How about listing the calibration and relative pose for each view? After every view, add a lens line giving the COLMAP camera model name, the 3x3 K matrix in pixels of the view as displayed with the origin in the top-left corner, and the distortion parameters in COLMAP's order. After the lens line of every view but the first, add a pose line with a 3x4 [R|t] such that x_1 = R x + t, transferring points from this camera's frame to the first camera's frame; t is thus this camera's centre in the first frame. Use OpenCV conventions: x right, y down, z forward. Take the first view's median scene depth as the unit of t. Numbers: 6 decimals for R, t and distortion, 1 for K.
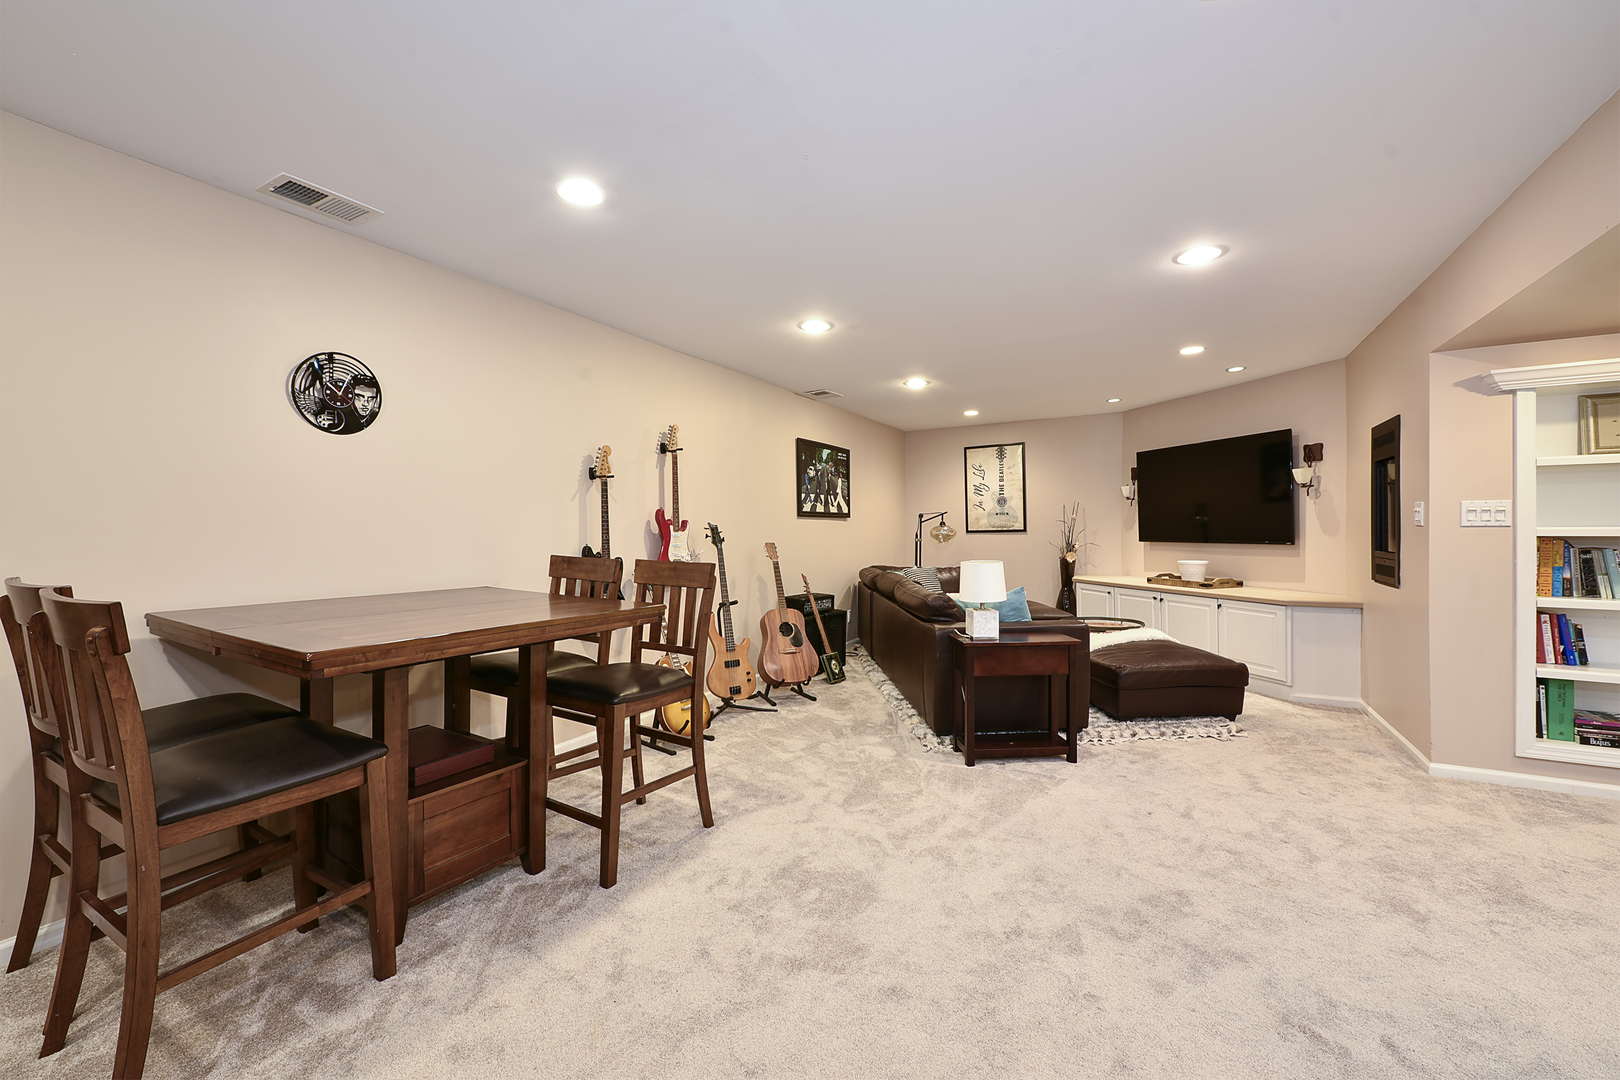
lens RADIAL K [[658.2, 0, 810.9], [0, 658.2, 517.5], [0, 0, 1]] dist [0.001623, 0.000100]
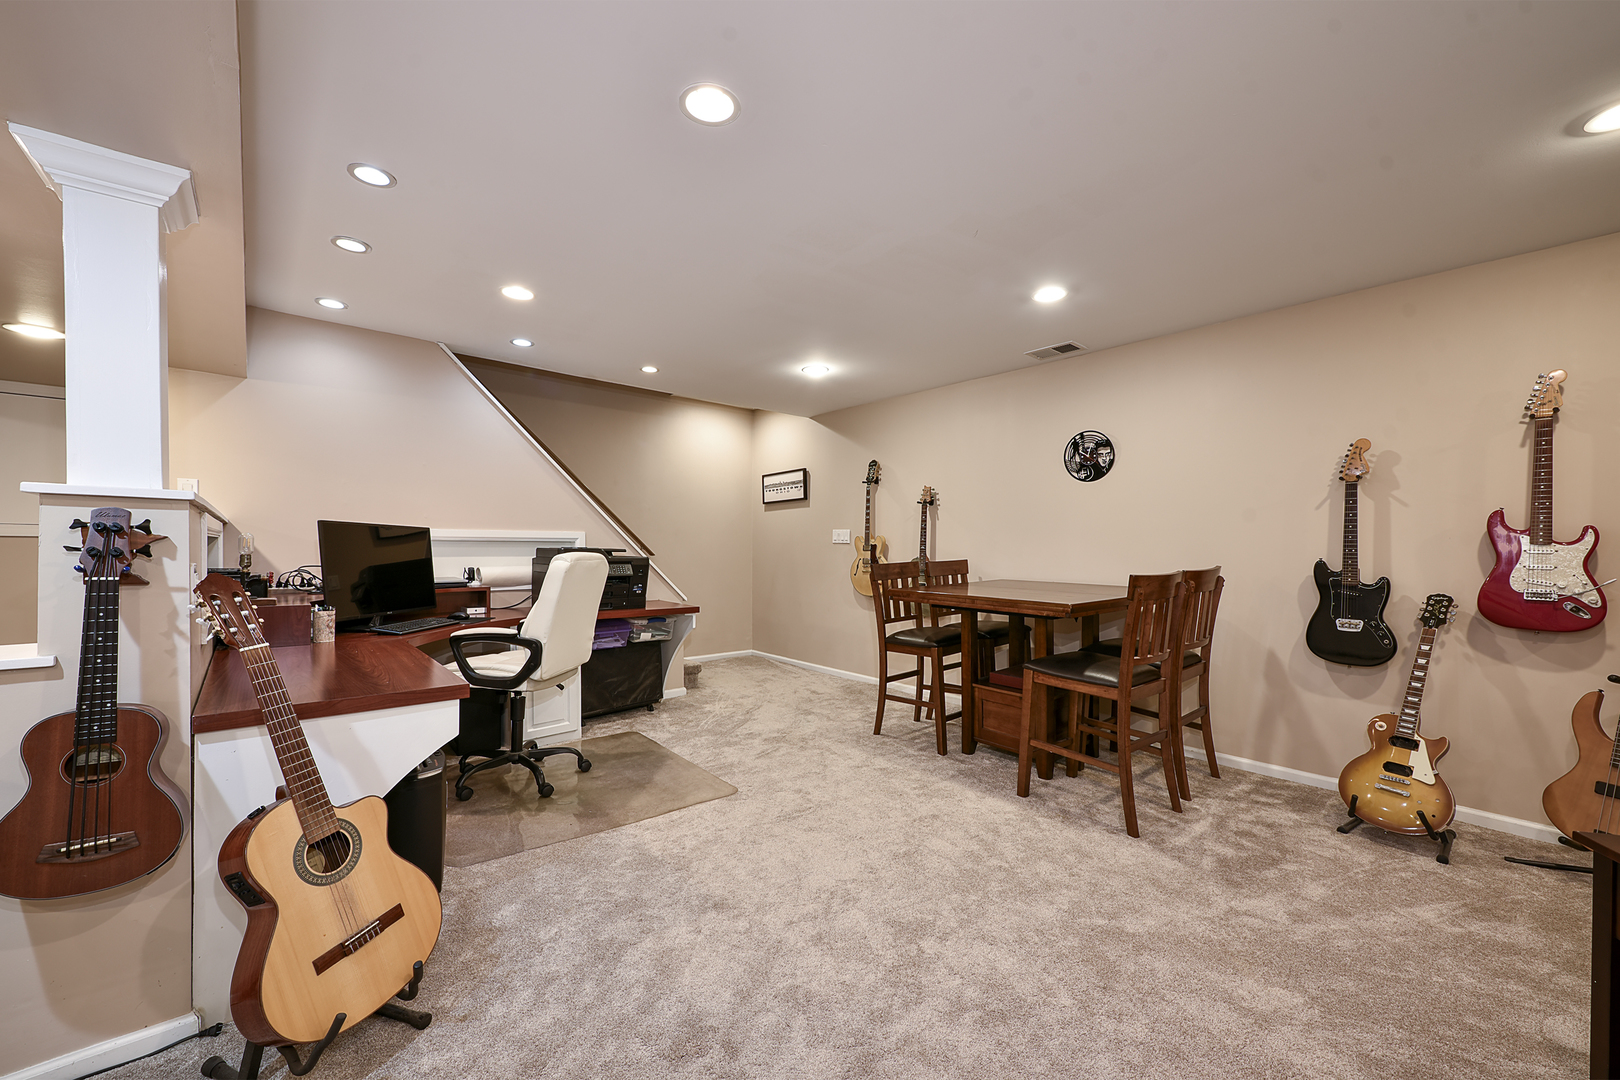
lens RADIAL K [[655.4, 0, 810.0], [0, 655.4, 540.0], [0, 0, 1]] dist [-0.000264, -0.000014]
pose [[-0.355078, -0.011336, -0.934768, 0.970287], [0.003634, 0.999902, -0.013507, 0.031423], [0.934830, -0.008192, -0.355002, 0.912926]]
